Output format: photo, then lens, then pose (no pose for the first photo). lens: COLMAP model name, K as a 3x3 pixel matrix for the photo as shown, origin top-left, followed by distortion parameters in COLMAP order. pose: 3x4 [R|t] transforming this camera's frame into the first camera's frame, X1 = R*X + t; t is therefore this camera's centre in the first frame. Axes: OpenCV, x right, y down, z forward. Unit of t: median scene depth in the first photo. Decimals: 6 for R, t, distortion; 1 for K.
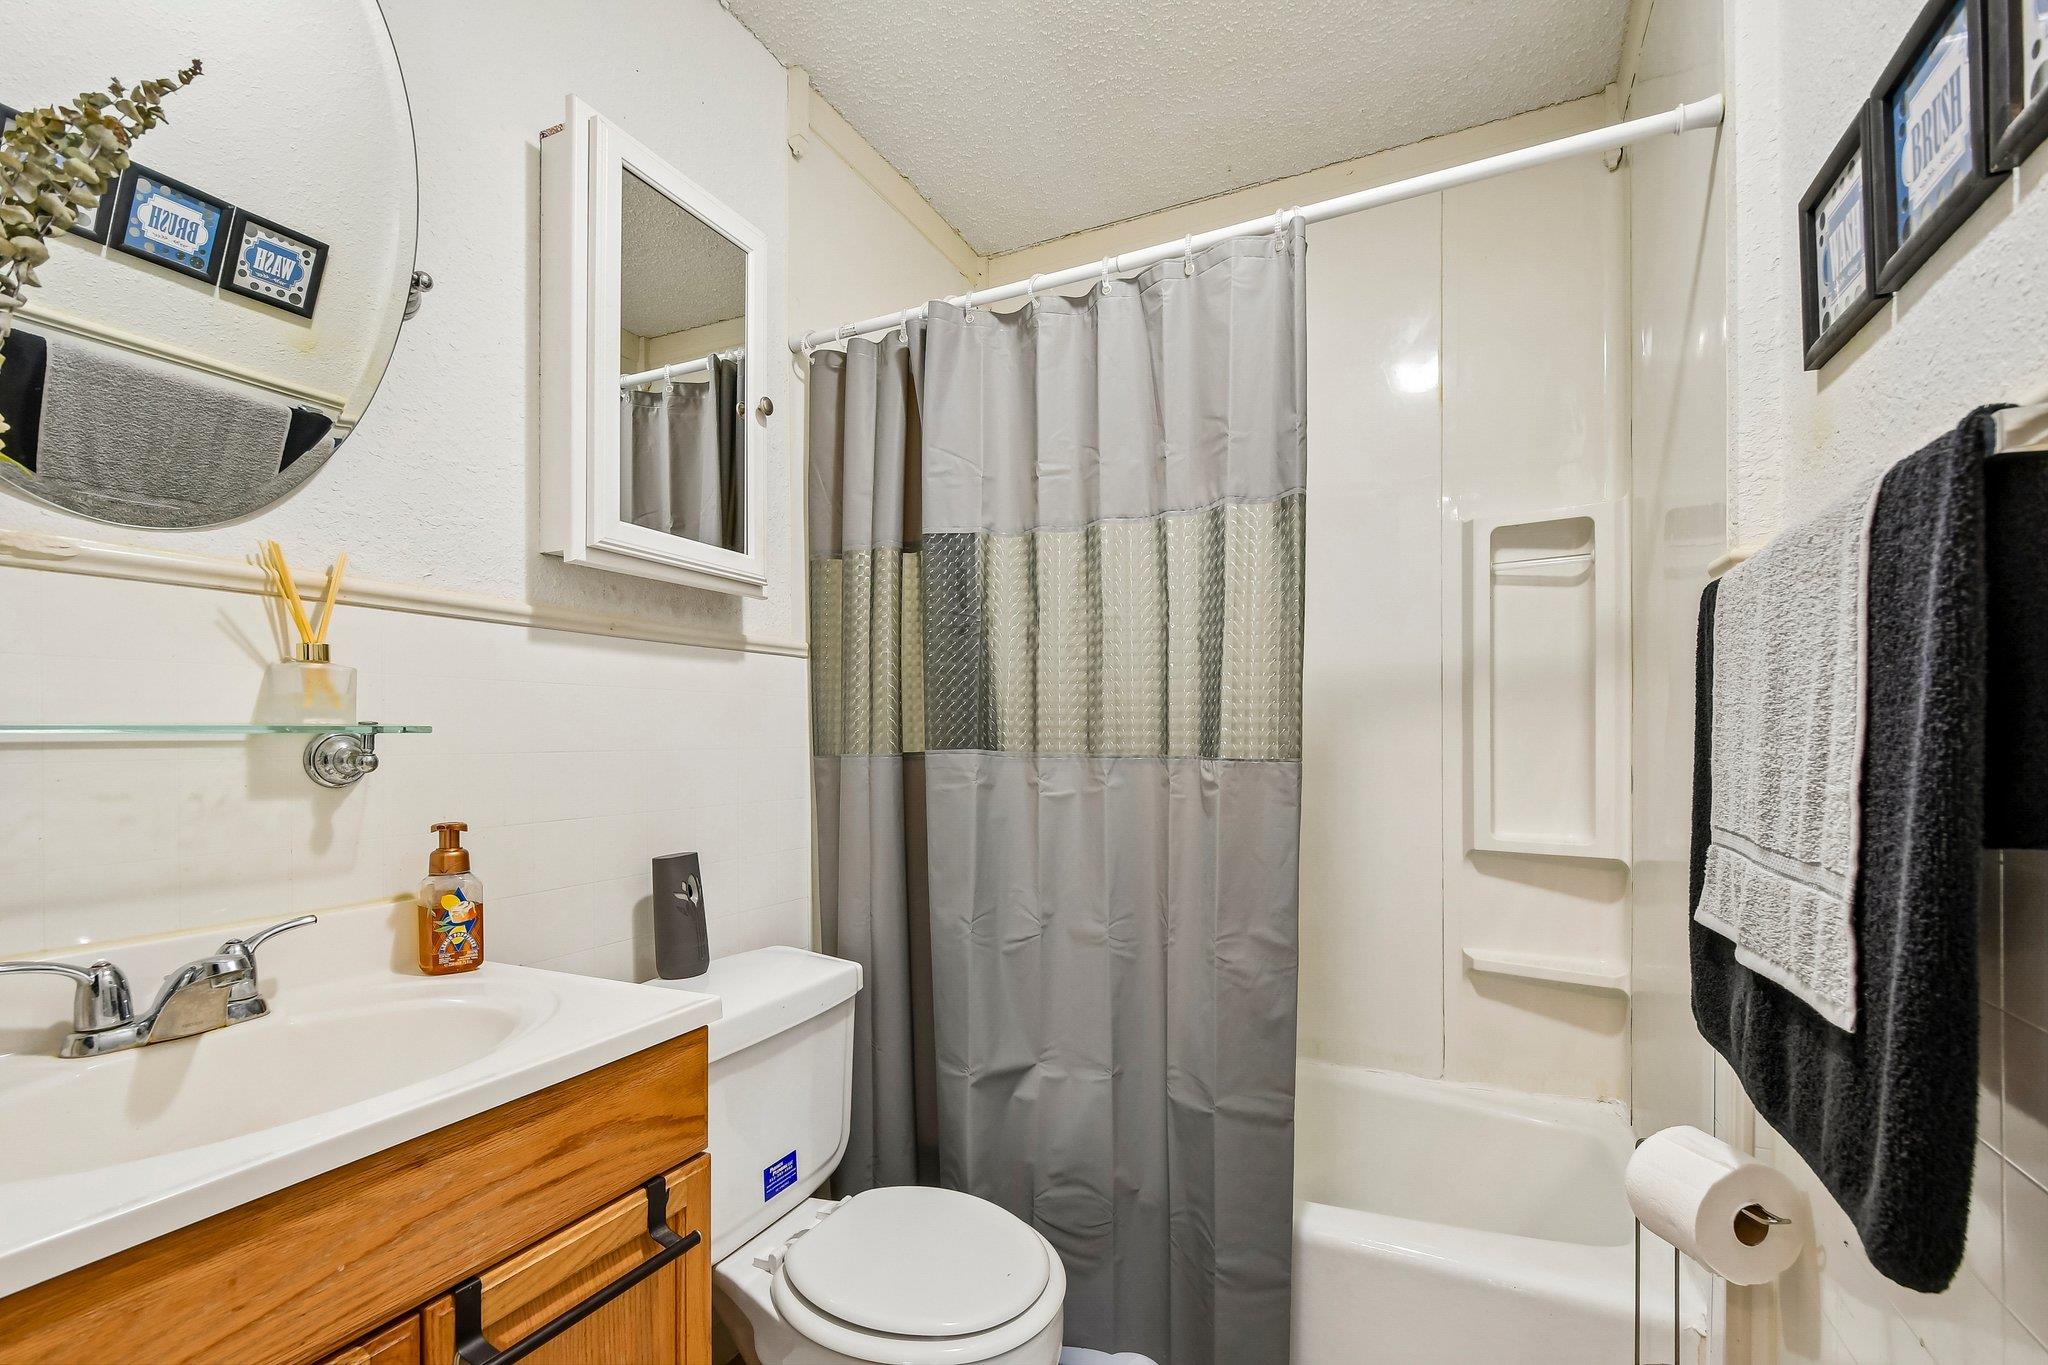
lens RADIAL K [[923.6, 0, 1021.9], [0, 923.6, 741.7], [0, 0, 1]] dist [-0.001417, -0.001130]
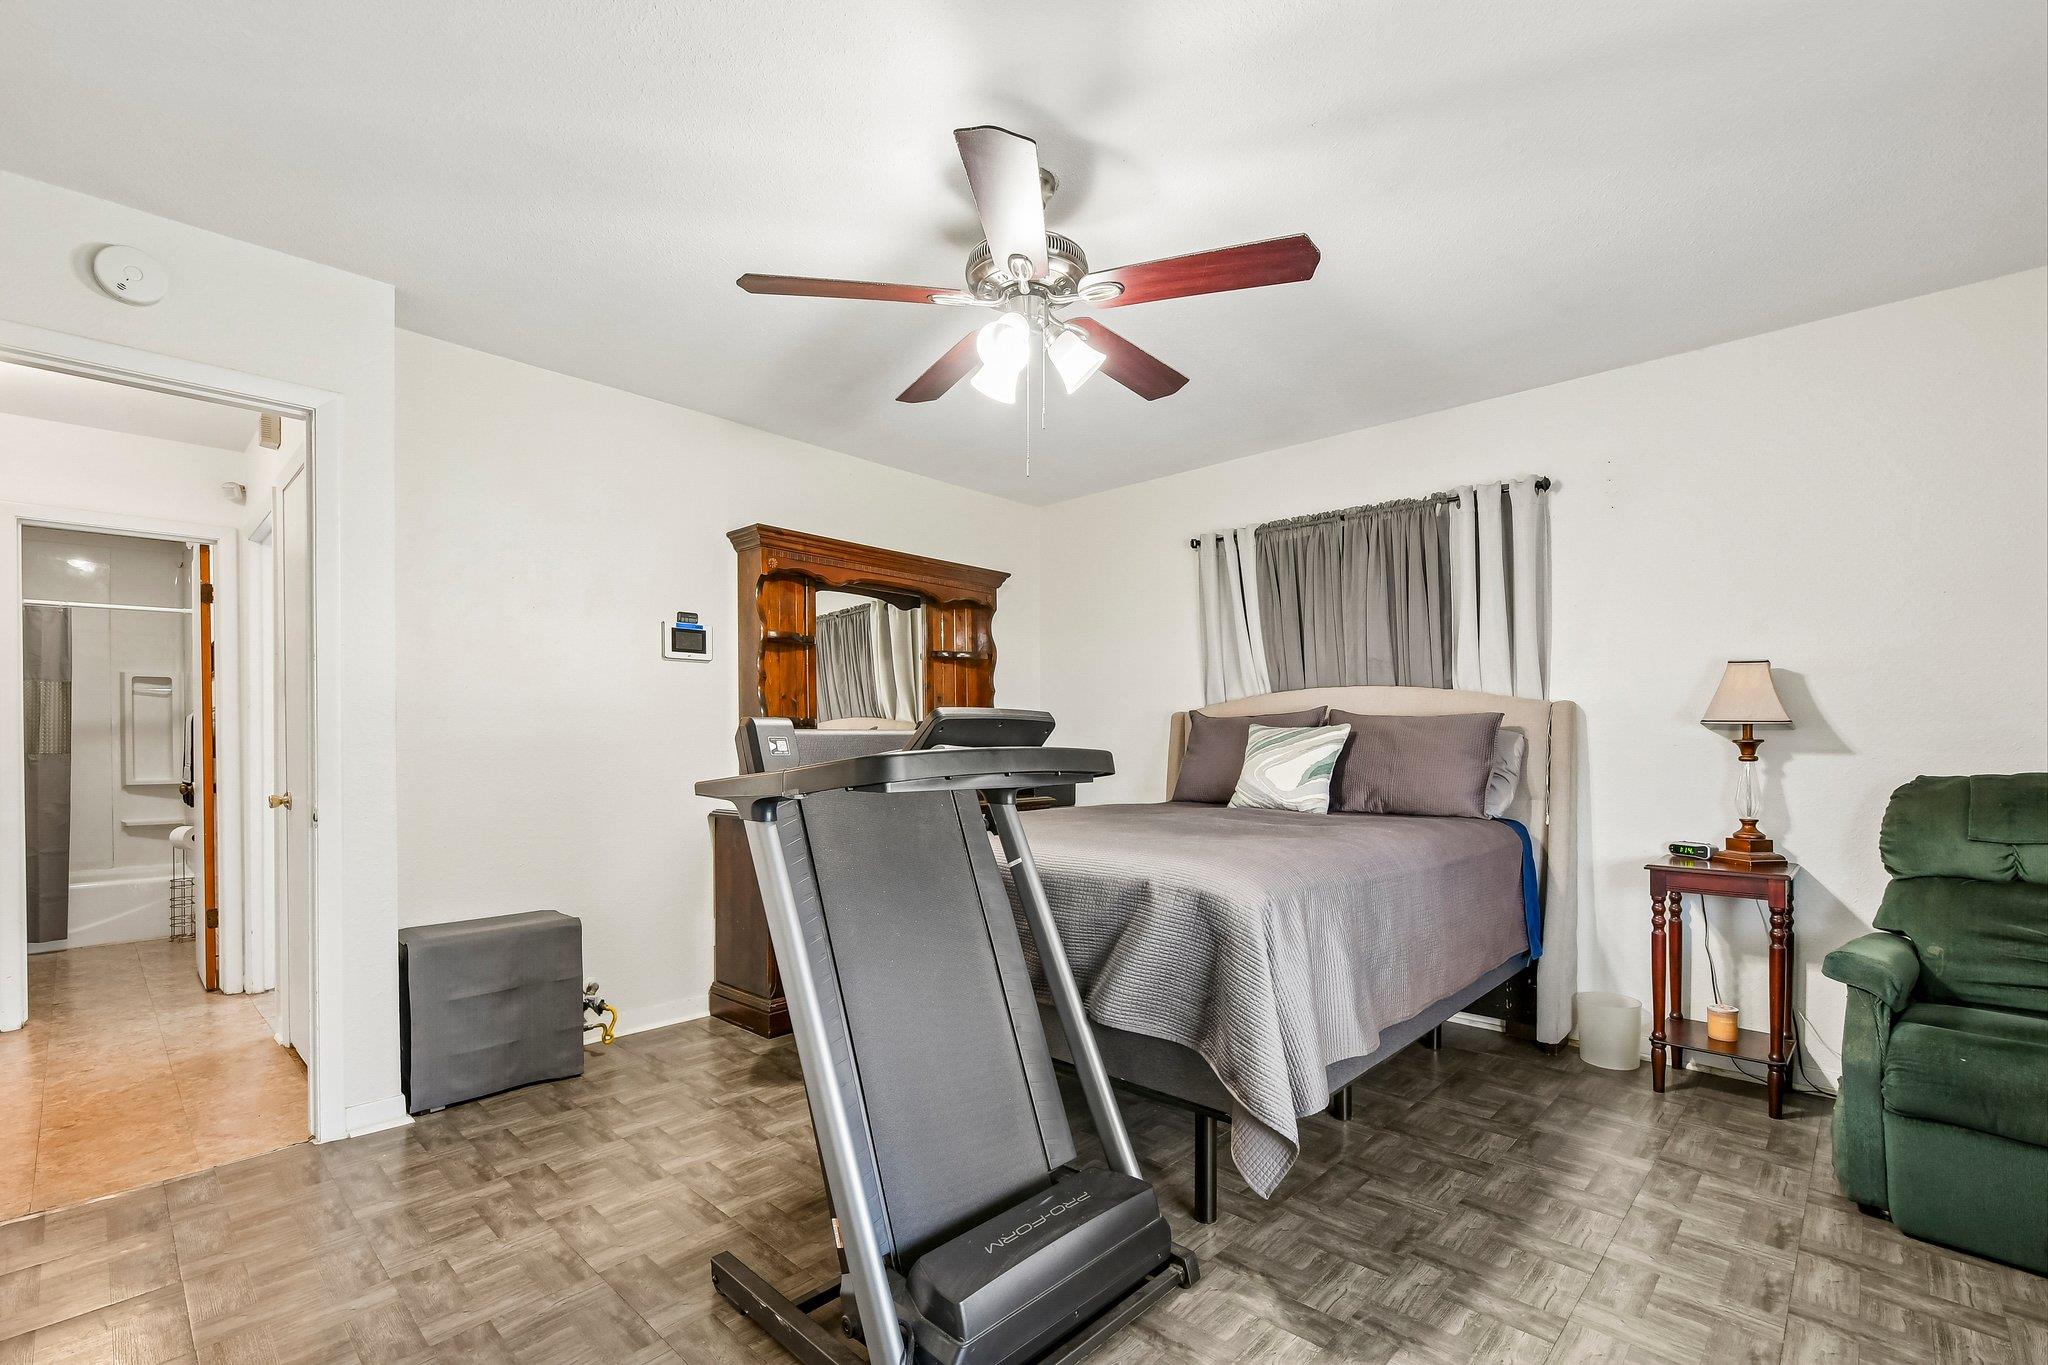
lens RADIAL K [[899.1, 0, 1020.7], [0, 899.1, 746.7], [0, 0, 1]] dist [-0.001134, -0.002484]
pose [[0.306788, -0.007894, 0.951745, -1.418081], [0.002943, 0.999969, 0.007345, -0.015483], [-0.951773, 0.000548, 0.306802, -2.717127]]
